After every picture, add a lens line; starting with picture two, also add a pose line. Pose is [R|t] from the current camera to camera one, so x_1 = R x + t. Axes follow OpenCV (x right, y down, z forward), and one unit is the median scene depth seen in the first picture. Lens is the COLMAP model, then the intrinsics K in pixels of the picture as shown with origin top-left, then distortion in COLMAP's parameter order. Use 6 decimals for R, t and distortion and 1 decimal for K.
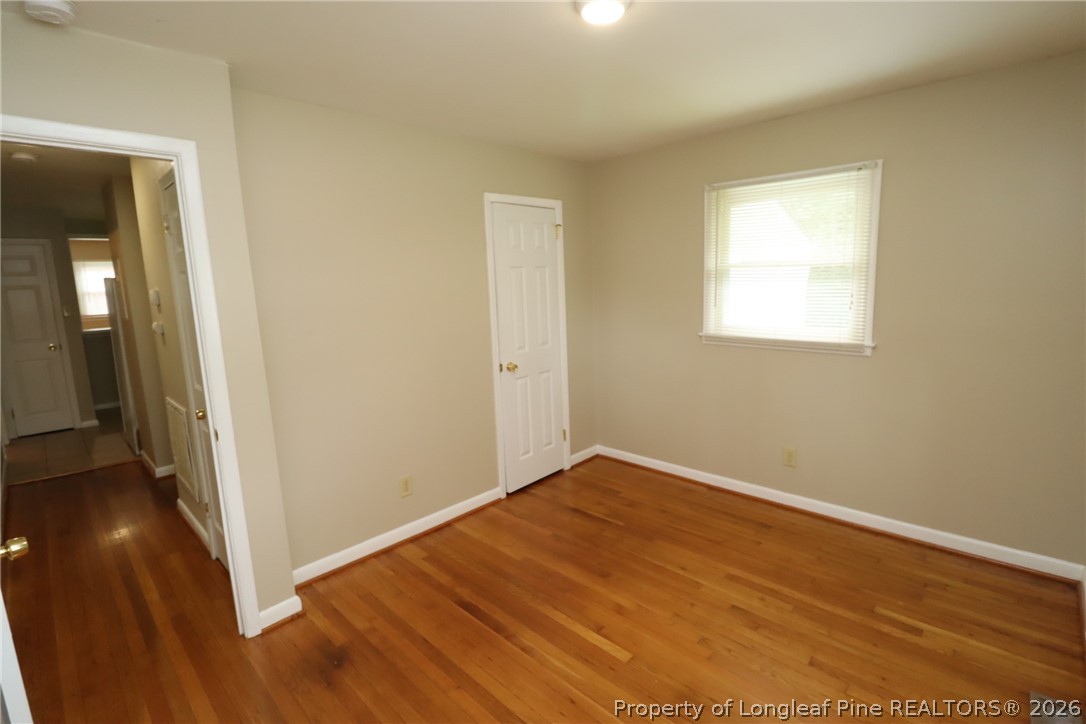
lens RADIAL K [[502.1, 0, 569.6], [0, 502.1, 359.9], [0, 0, 1]] dist [-0.003037, -0.010387]
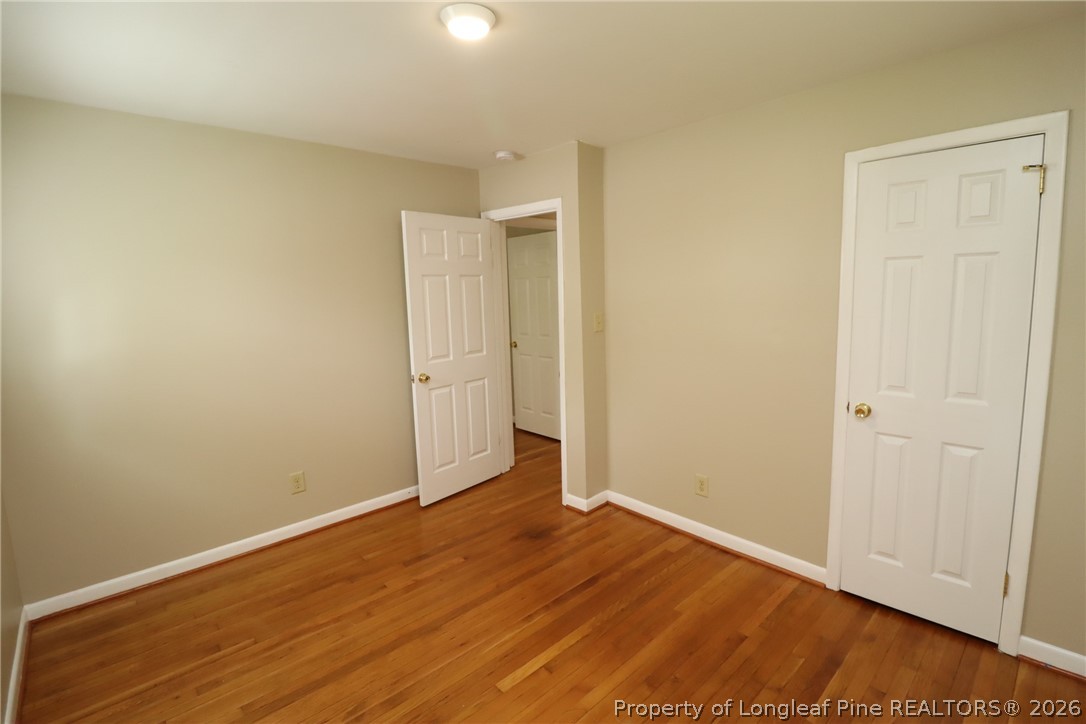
lens RADIAL K [[502.1, 0, 546.3], [0, 502.1, 360.9], [0, 0, 1]] dist [-0.003037, -0.010387]
pose [[-0.075163, 0.174283, -0.981823, 0.680285], [-0.139885, 0.973029, 0.183431, -0.139247], [0.987311, 0.151129, -0.048756, 0.758643]]
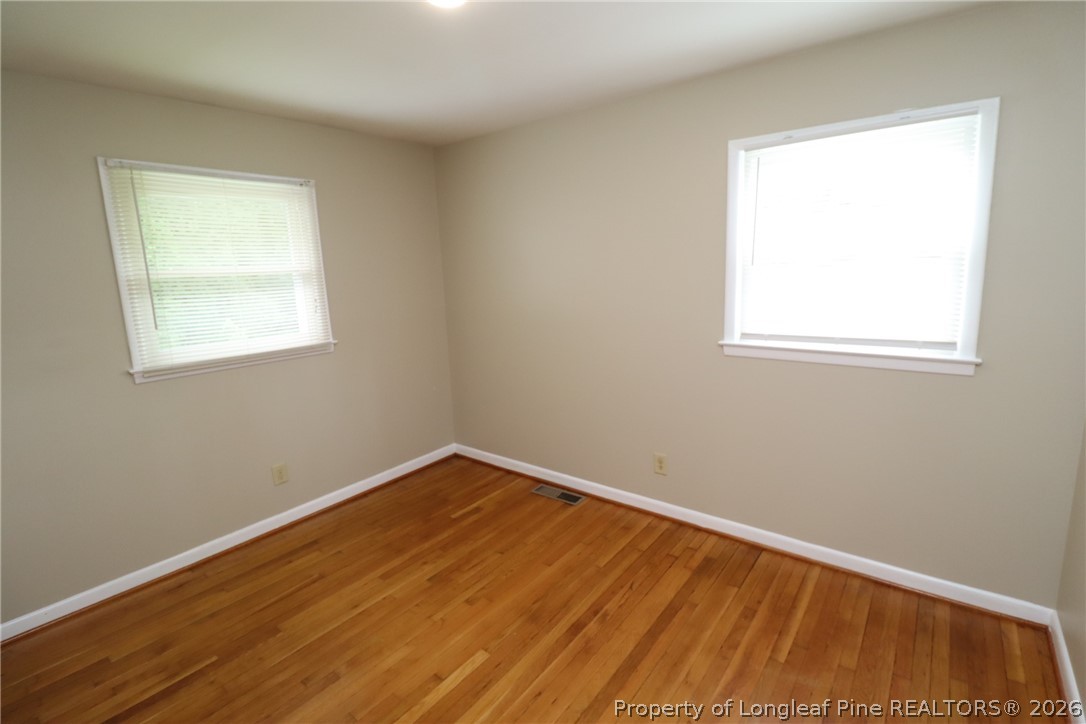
lens RADIAL K [[502.1, 0, 543.3], [0, 502.1, 359.3], [0, 0, 1]] dist [-0.003037, -0.010387]
pose [[-0.071380, -0.152249, 0.985761, -0.577260], [0.202159, 0.965563, 0.163768, -0.081981], [-0.976748, 0.210970, -0.038143, 0.584818]]
